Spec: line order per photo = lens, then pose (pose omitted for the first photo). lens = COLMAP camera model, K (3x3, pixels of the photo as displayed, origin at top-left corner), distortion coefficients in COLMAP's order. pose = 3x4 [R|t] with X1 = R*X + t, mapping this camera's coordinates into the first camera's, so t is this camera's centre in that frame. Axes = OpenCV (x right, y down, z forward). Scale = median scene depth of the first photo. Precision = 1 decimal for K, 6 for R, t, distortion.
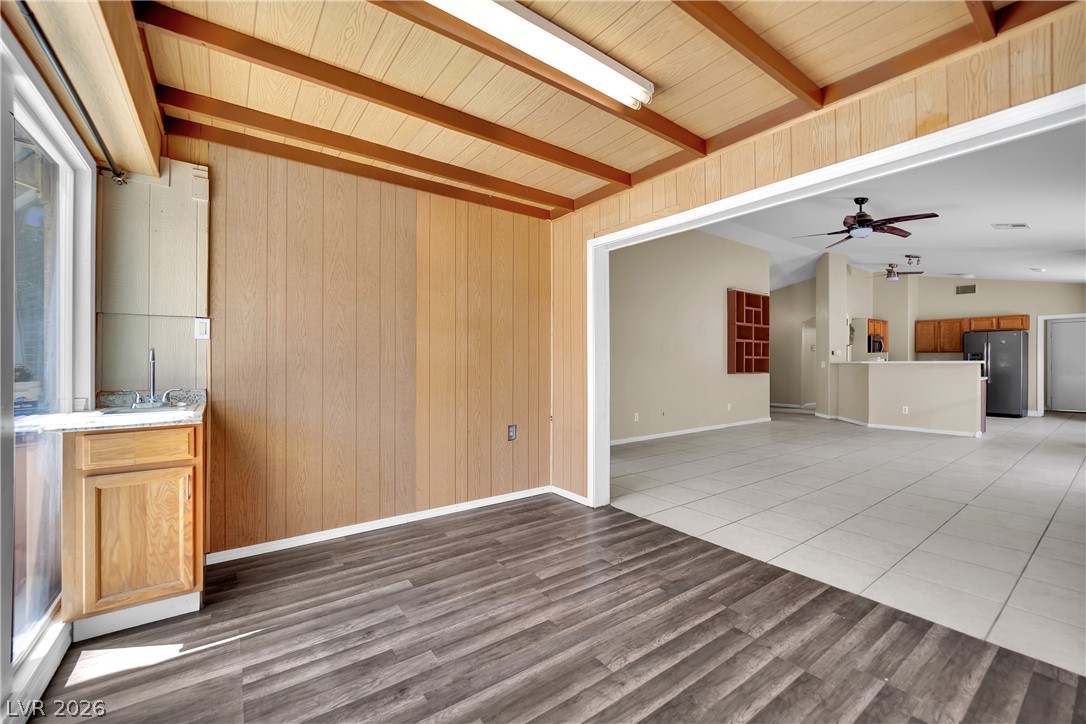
lens RADIAL K [[446.7, 0, 537.3], [0, 446.7, 359.9], [0, 0, 1]] dist [-0.009059, -0.007377]
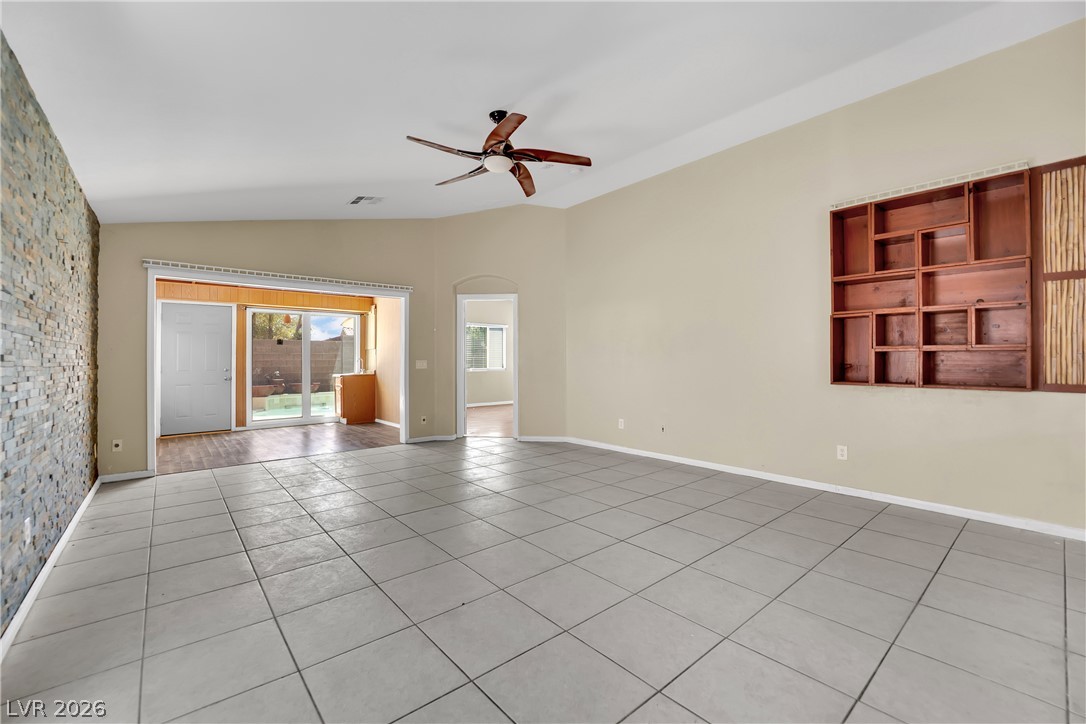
lens RADIAL K [[451.2, 0, 548.9], [0, 451.2, 364.2], [0, 0, 1]] dist [-0.016091, -0.000274]
pose [[0.089845, 0.013965, -0.995858, 0.860271], [0.013730, 0.999789, 0.015258, -0.002025], [0.995861, -0.015044, 0.089634, 0.620358]]
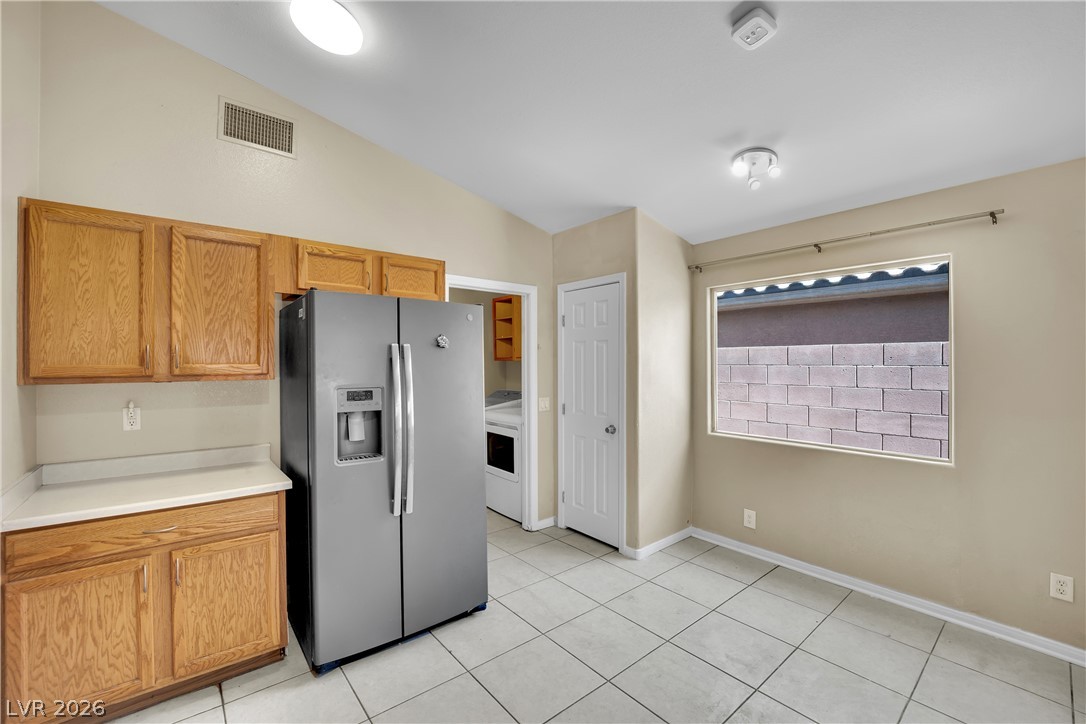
lens RADIAL K [[451.2, 0, 548.9], [0, 451.2, 364.2], [0, 0, 1]] dist [-0.016091, -0.000274]
pose [[-0.092551, -0.007225, 0.995682, 0.879880], [-0.004666, 0.999966, 0.006823, -0.034083], [-0.995697, -0.004014, -0.092581, 1.074302]]
